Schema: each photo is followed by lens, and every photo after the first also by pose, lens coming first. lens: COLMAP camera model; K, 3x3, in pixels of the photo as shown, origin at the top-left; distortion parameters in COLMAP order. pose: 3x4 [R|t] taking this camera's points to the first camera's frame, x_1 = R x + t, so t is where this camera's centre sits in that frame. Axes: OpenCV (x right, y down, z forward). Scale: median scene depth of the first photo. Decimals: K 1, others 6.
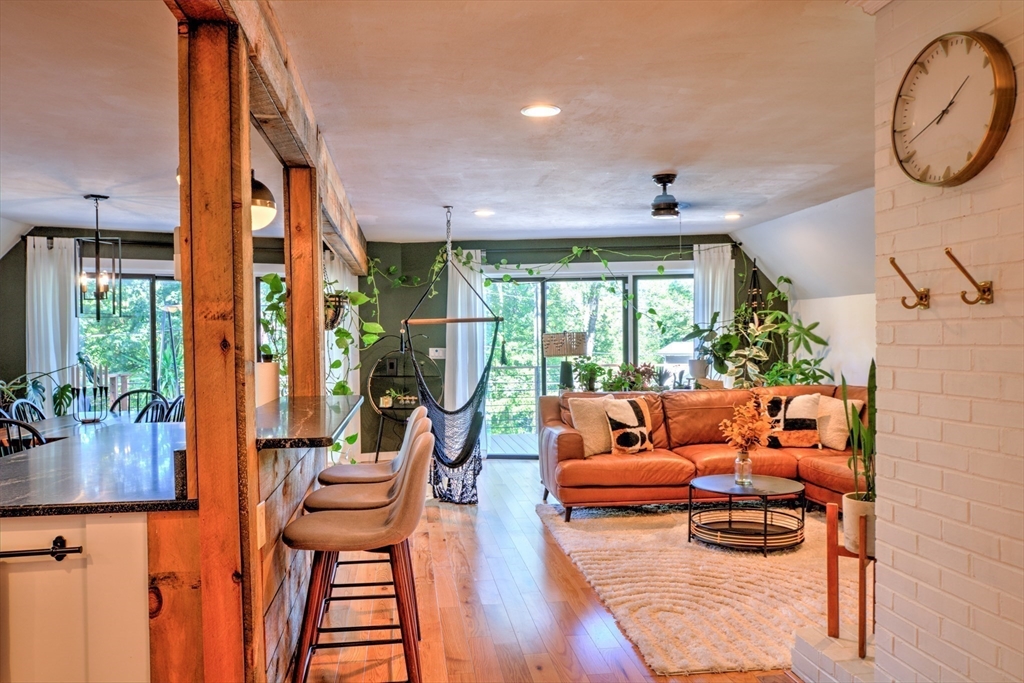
lens RADIAL K [[754.6, 0, 512.5], [0, 754.6, 343.9], [0, 0, 1]] dist [-0.021997, 0.018605]
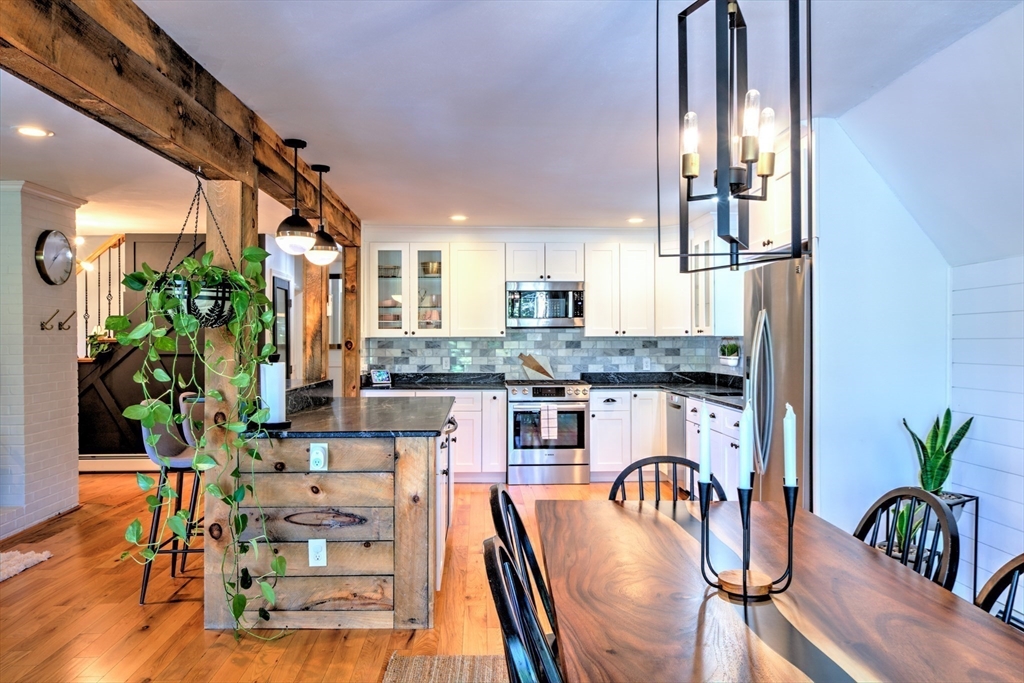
lens RADIAL K [[754.6, 0, 514.4], [0, 754.6, 345.2], [0, 0, 1]] dist [-0.021997, 0.018605]
pose [[-0.995162, 0.010950, 0.097632, -0.404415], [0.012543, 0.999798, 0.015722, -0.004826], [-0.097440, 0.016870, -0.995098, 1.075575]]
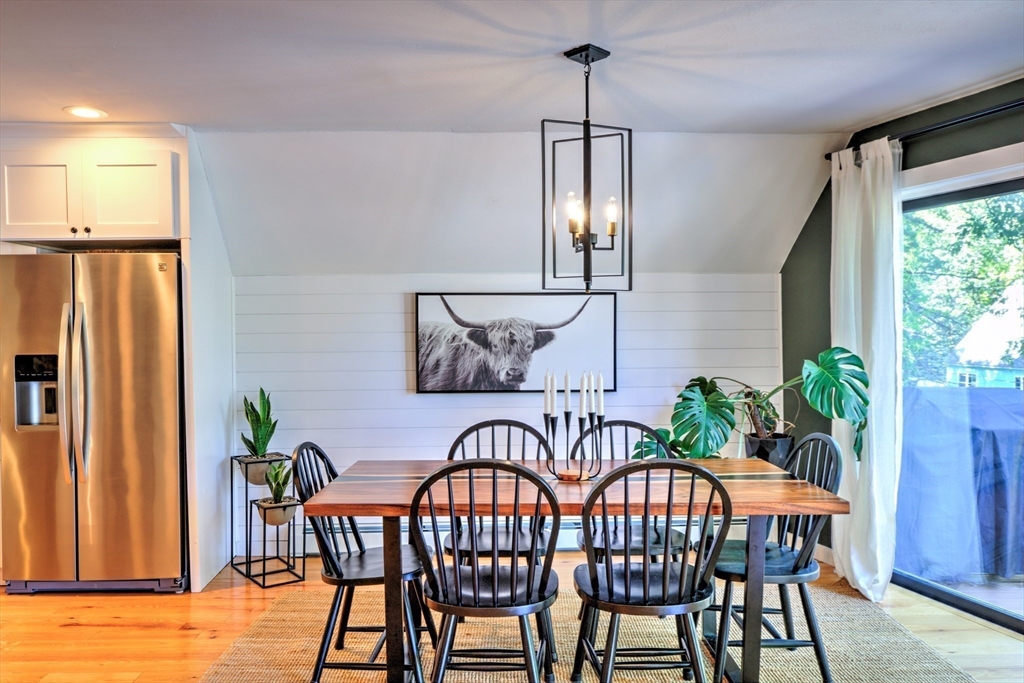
lens RADIAL K [[754.6, 0, 511.7], [0, 754.6, 343.9], [0, 0, 1]] dist [-0.021997, 0.018605]
pose [[-0.101523, 0.032470, -0.994303, -0.018879], [-0.003821, 0.999447, 0.033028, -0.010127], [0.994826, 0.007152, -0.101343, 0.818958]]
